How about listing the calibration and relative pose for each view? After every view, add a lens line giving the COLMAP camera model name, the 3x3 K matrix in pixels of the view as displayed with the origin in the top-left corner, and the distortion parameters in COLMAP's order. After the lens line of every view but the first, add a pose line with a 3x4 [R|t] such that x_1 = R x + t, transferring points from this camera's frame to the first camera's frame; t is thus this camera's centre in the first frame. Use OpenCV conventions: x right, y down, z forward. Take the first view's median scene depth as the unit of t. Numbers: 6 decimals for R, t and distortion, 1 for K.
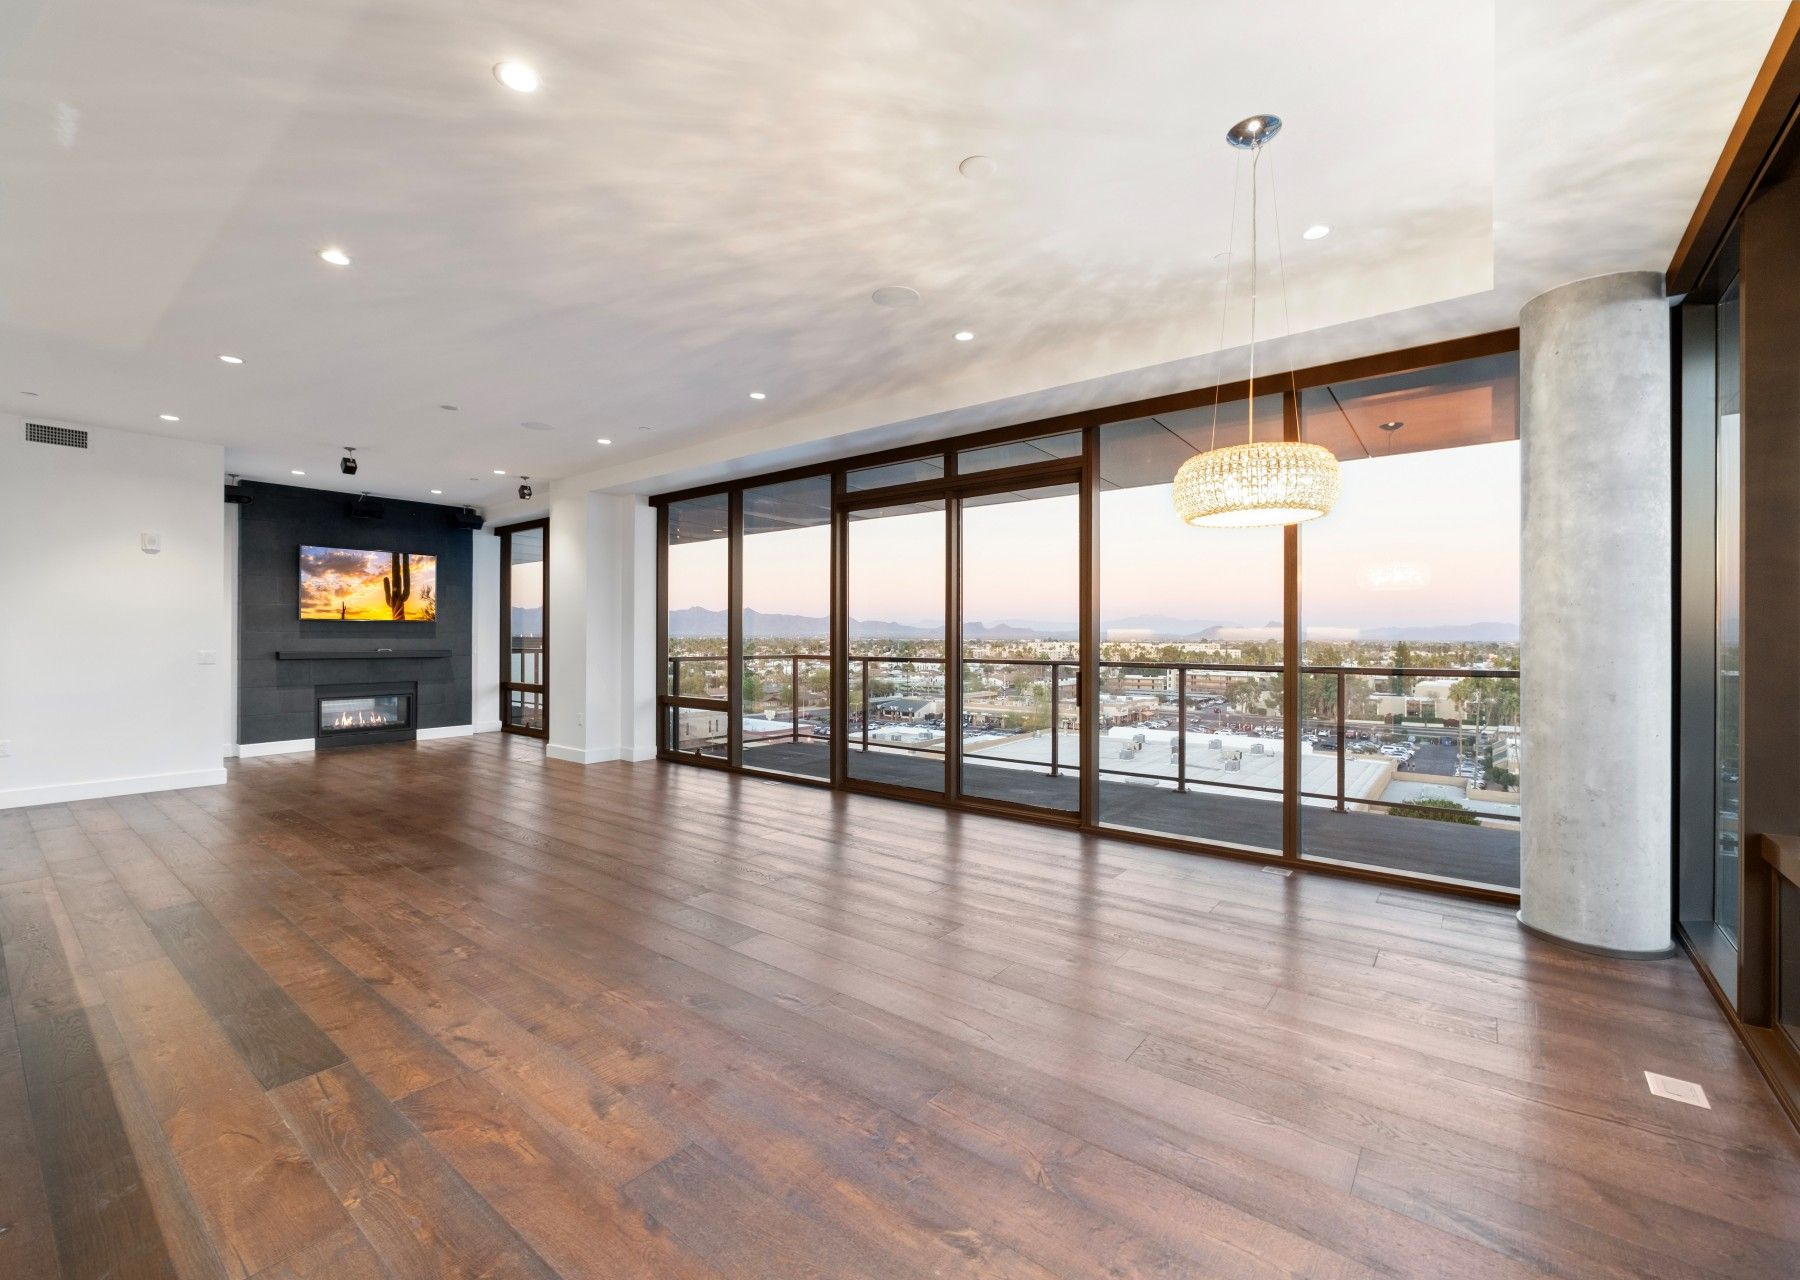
lens RADIAL K [[725.2, 0, 893.9], [0, 725.2, 645.5], [0, 0, 1]] dist [0.001141, 0.000164]
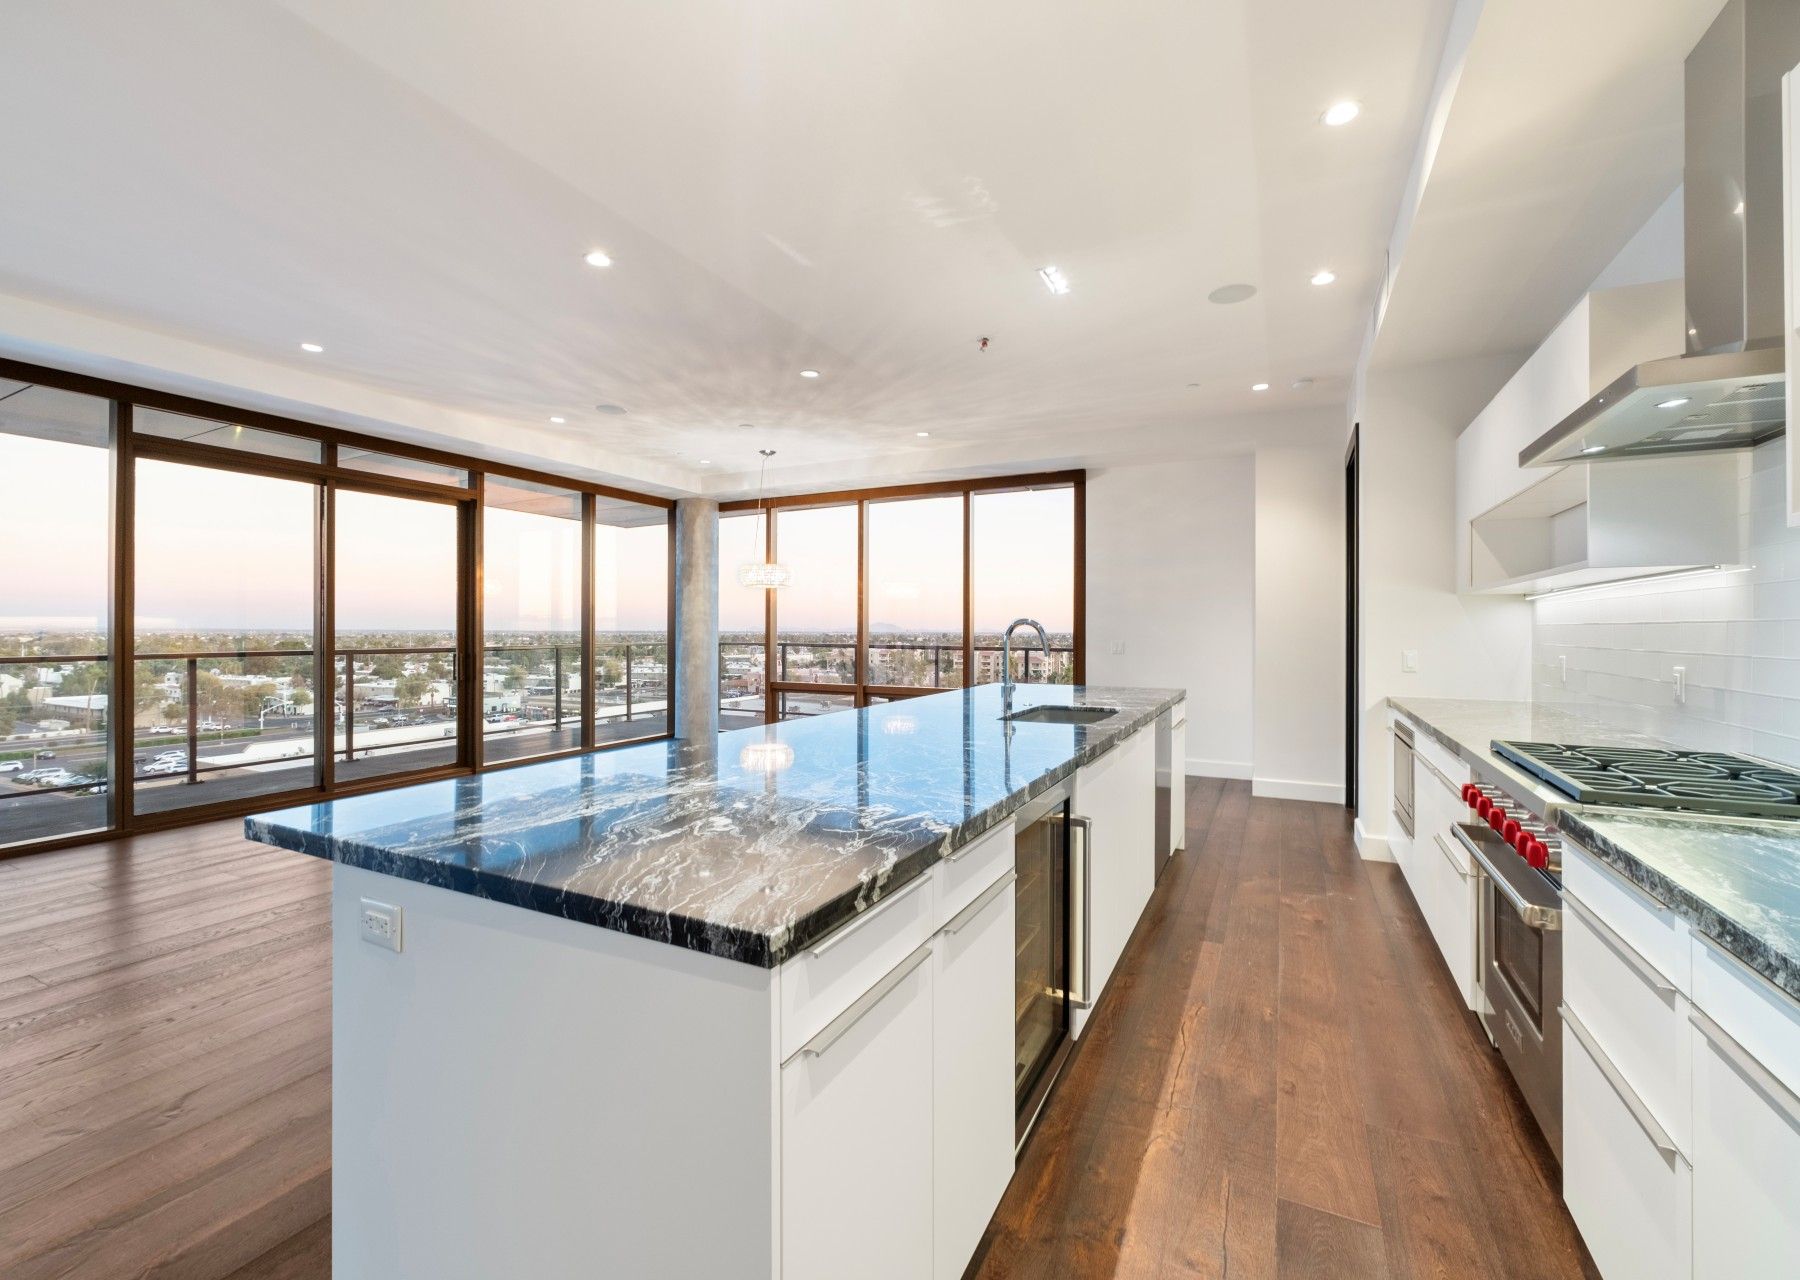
lens RADIAL K [[725.2, 0, 900.0], [0, 725.2, 632.5], [0, 0, 1]] dist [0.001141, 0.000164]
pose [[-0.152741, -0.005174, 0.988253, -1.069116], [-0.006331, 0.999971, 0.004257, -0.026571], [-0.988246, -0.005607, -0.152769, 0.445524]]
